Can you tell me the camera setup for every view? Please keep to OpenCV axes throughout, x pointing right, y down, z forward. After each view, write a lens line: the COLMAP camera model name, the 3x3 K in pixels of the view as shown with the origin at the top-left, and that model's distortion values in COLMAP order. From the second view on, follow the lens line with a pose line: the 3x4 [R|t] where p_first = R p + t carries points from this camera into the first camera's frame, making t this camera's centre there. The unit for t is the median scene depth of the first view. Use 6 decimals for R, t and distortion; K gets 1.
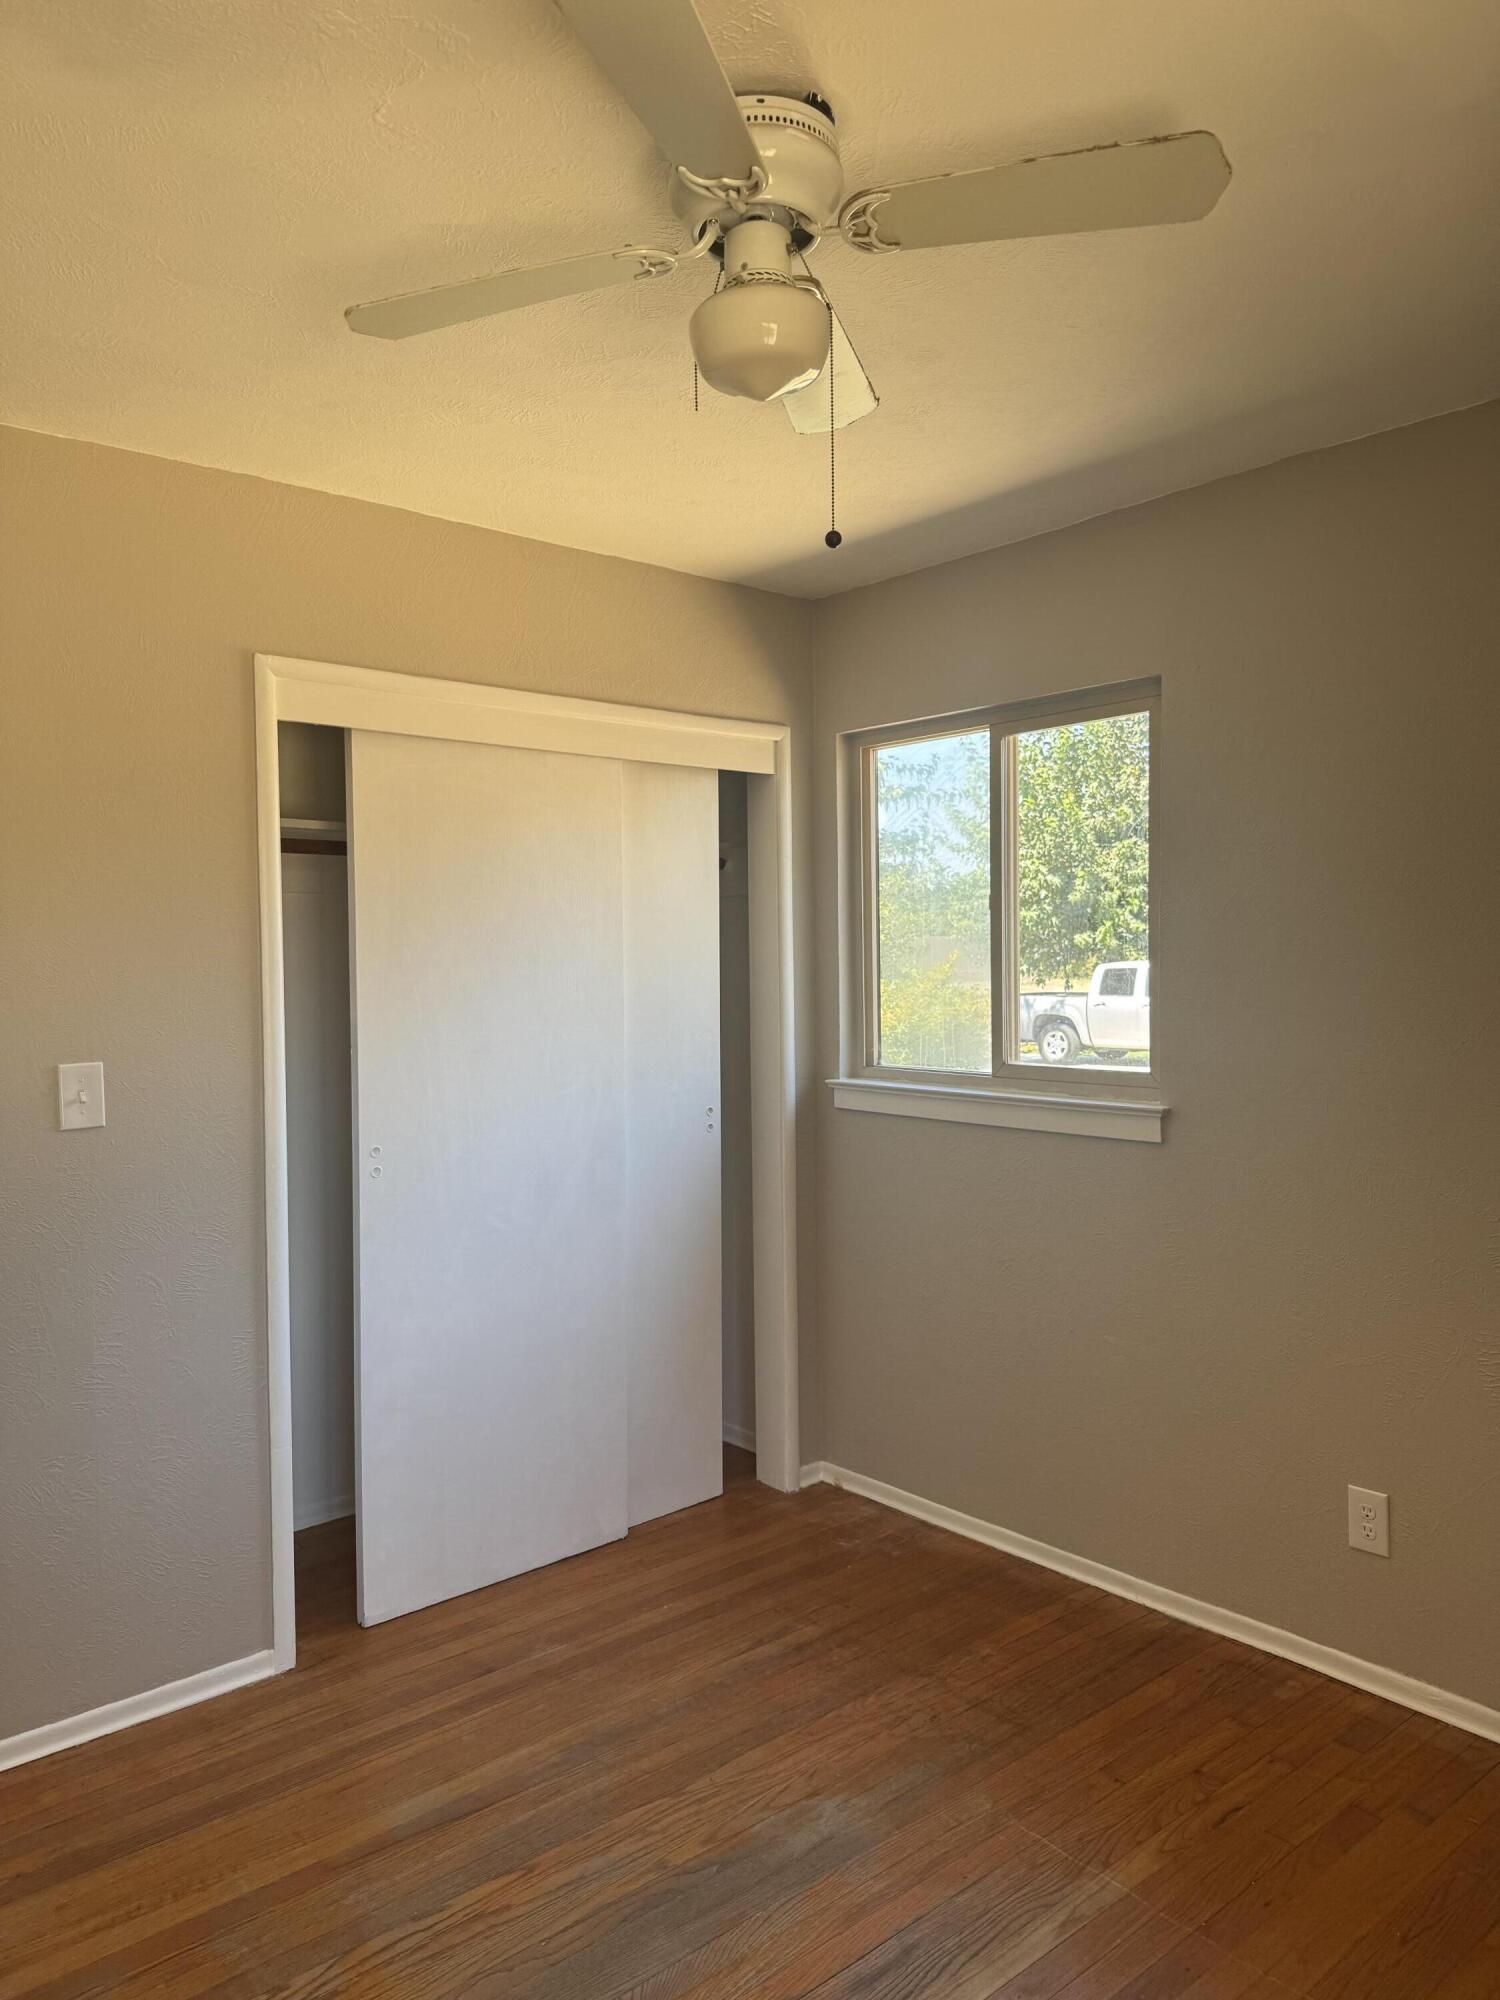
lens RADIAL K [[1420.4, 0, 745.0], [0, 1420.4, 997.5], [0, 0, 1]] dist [0.042300, -0.032735]
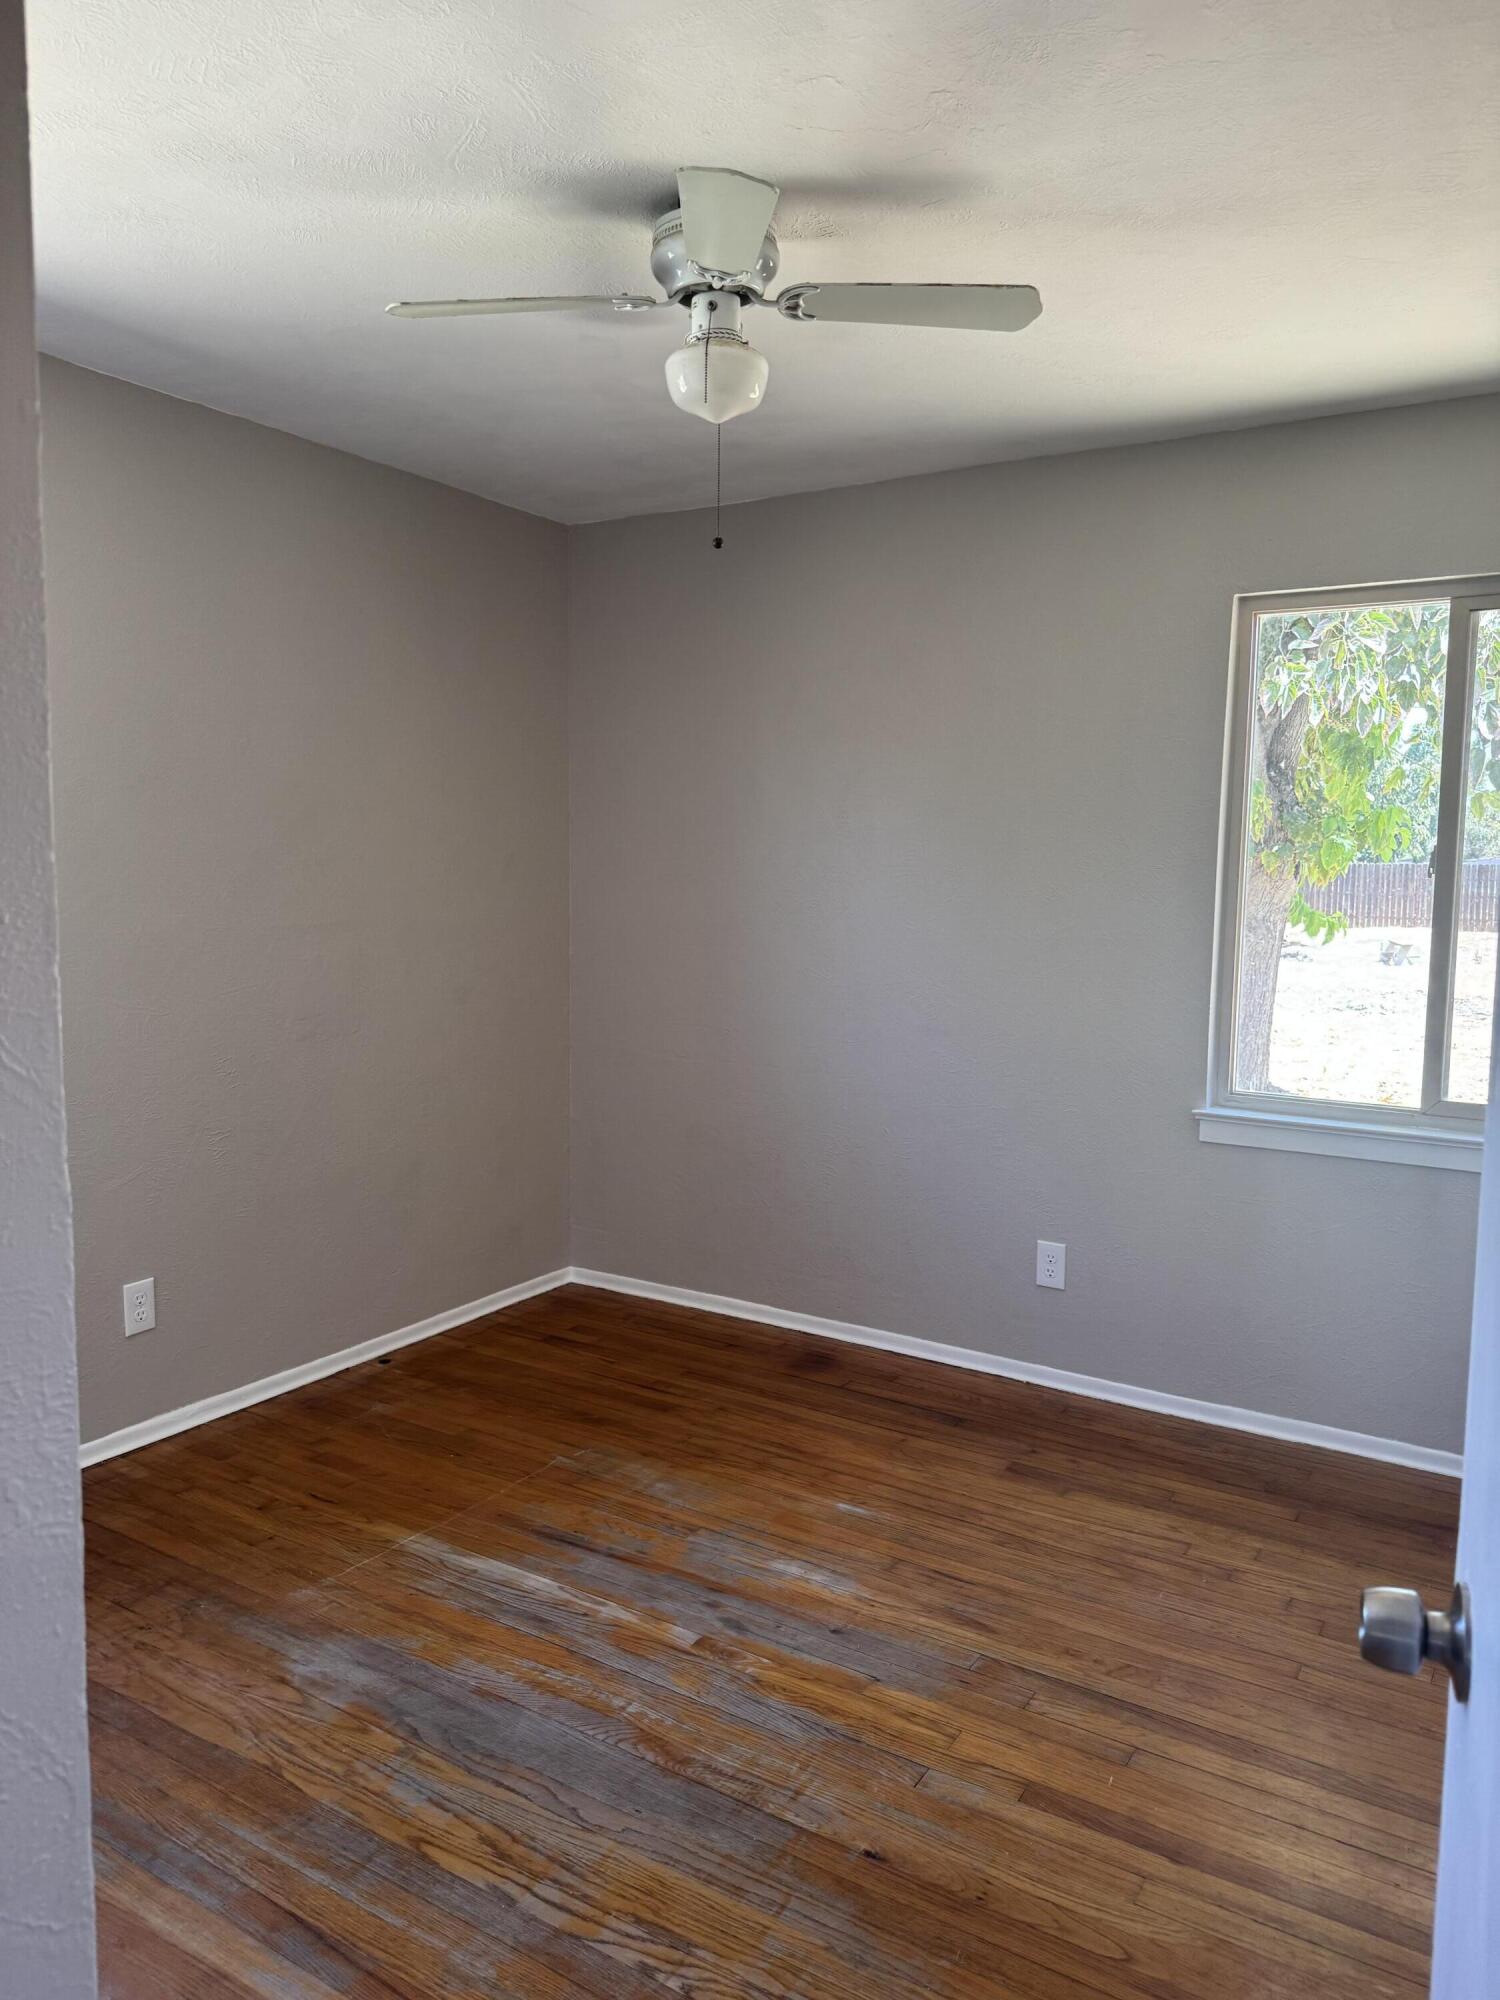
lens RADIAL K [[1420.4, 0, 744.6], [0, 1420.4, 1002.0], [0, 0, 1]] dist [0.042300, -0.032735]
pose [[-0.304251, -0.078001, 0.949393, -0.963791], [0.012631, 0.996224, 0.085897, 0.016836], [-0.952508, 0.038126, -0.302117, 1.005351]]
